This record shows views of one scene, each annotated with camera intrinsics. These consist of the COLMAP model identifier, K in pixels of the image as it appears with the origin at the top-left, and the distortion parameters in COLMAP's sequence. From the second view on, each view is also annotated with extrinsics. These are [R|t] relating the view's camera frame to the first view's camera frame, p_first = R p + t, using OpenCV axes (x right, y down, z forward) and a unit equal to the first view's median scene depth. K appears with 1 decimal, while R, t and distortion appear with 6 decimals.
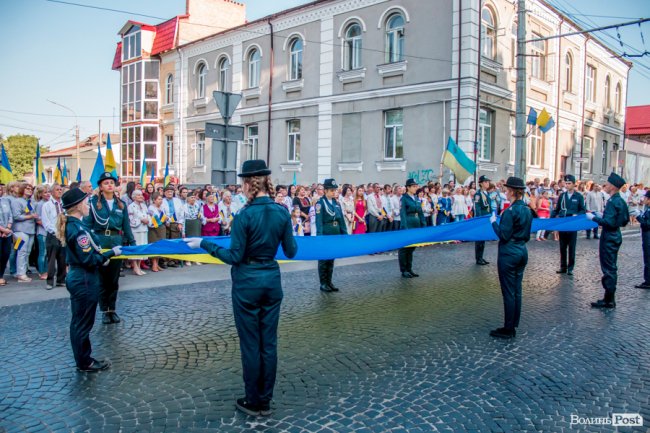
lens RADIAL K [[528.7, 0, 325.0], [0, 528.7, 216.5], [0, 0, 1]] dist [-0.168198, 0.147545]
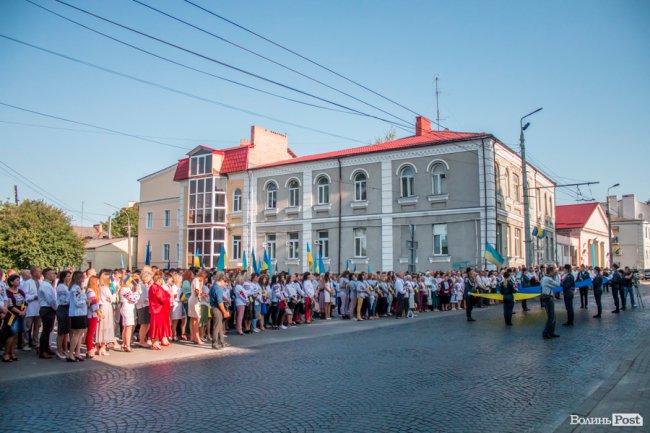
lens RADIAL K [[528.7, 0, 325.0], [0, 528.7, 216.5], [0, 0, 1]] dist [-0.168198, 0.147545]
pose [[0.983847, 0.001563, 0.179005, -0.416538], [0.027968, 0.986340, -0.162331, 0.018994], [-0.176813, 0.164715, 0.970364, -0.407642]]
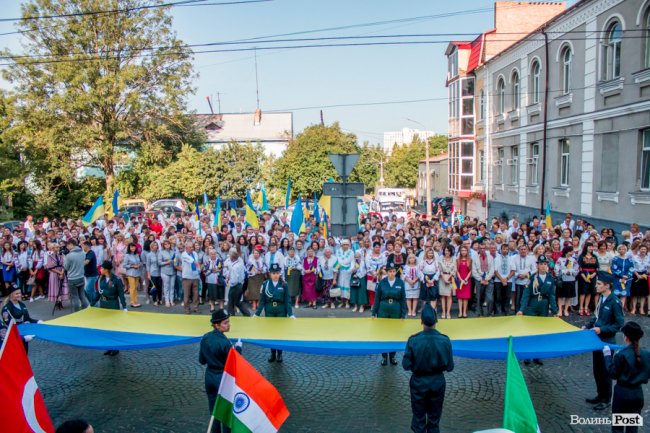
lens RADIAL K [[528.7, 0, 325.0], [0, 528.7, 216.5], [0, 0, 1]] dist [-0.168198, 0.147545]
pose [[0.697622, 0.041935, -0.715237, 0.285463], [-0.027048, 0.999115, 0.032197, -0.068705], [0.715955, -0.003116, 0.698140, 0.094197]]
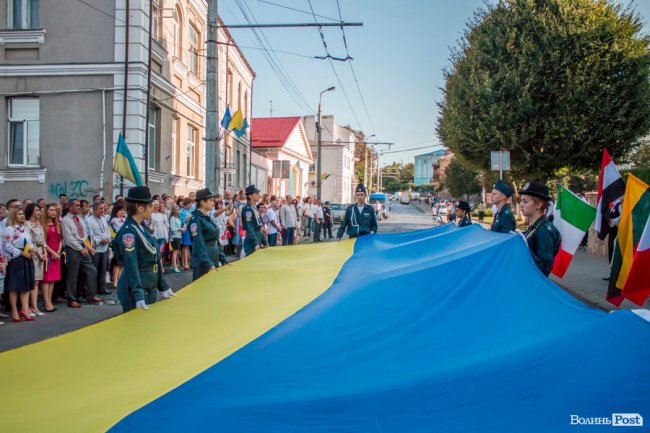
lens RADIAL K [[580.3, 0, 325.0], [0, 580.3, 216.5], [0, 0, 1]] dist [-0.164201, 0.166139]
pose [[0.727880, -0.028498, 0.685112, -0.081353], [0.051739, 0.998570, -0.013432, -0.007653], [-0.683749, 0.045223, 0.728314, 0.143809]]
